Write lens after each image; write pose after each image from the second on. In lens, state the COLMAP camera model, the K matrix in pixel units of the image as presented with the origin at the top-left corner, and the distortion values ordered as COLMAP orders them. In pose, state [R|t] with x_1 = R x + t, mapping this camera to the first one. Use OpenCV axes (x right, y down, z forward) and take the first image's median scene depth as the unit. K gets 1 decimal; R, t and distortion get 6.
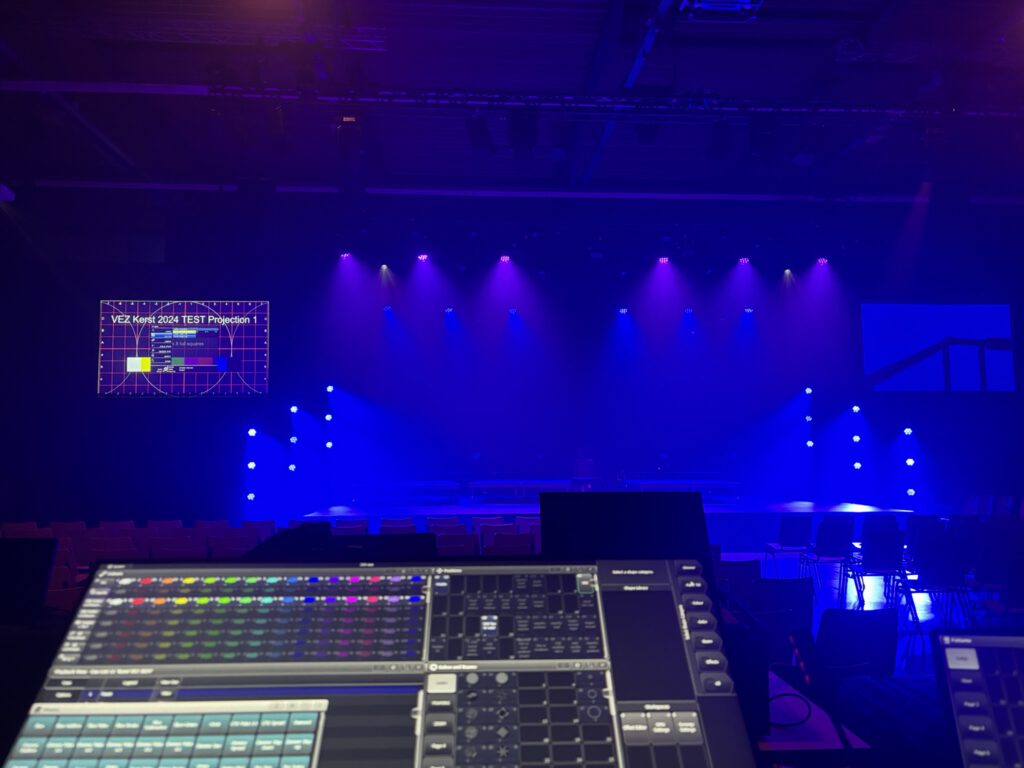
lens RADIAL K [[778.1, 0, 512.0], [0, 778.1, 384.0], [0, 0, 1]] dist [-0.008233, 0.002881]
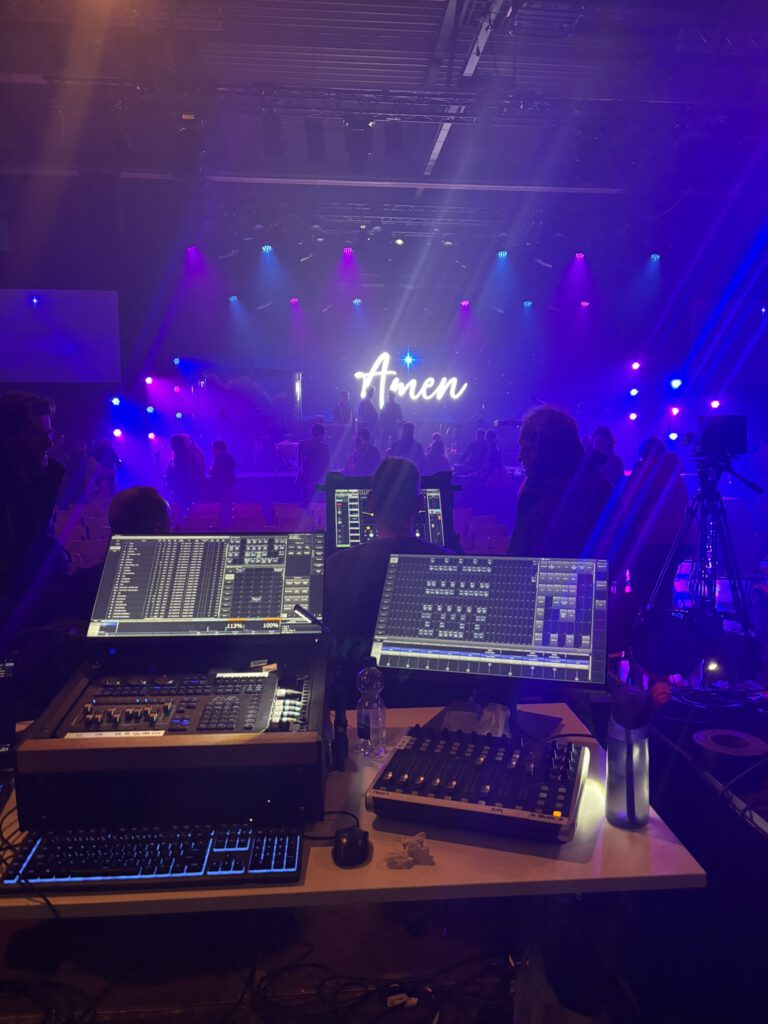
lens RADIAL K [[799.0, 0, 407.5], [0, 799.0, 515.5], [0, 0, 1]] dist [0.143289, -0.212184]
pose [[0.999269, 0.002438, 0.038156, 0.447559], [-0.009832, 0.980790, 0.194820, -0.430172], [-0.036948, -0.195053, 0.980097, -1.949510]]
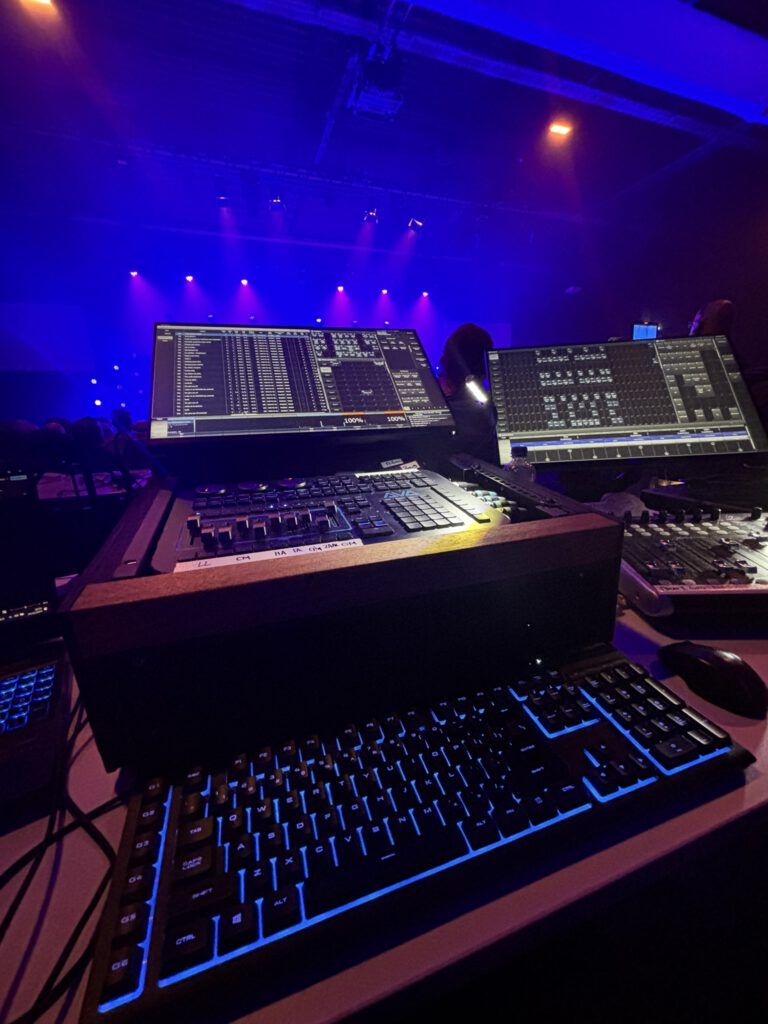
lens RADIAL K [[419.7, 0, 384.0], [0, 419.7, 512.0], [0, 0, 1]] dist [0.000699, 0.000205]
pose [[0.956360, -0.097671, 0.275384, -0.289984], [0.008171, 0.951049, 0.308932, 0.372642], [-0.292077, -0.293200, 0.910343, -0.398819]]
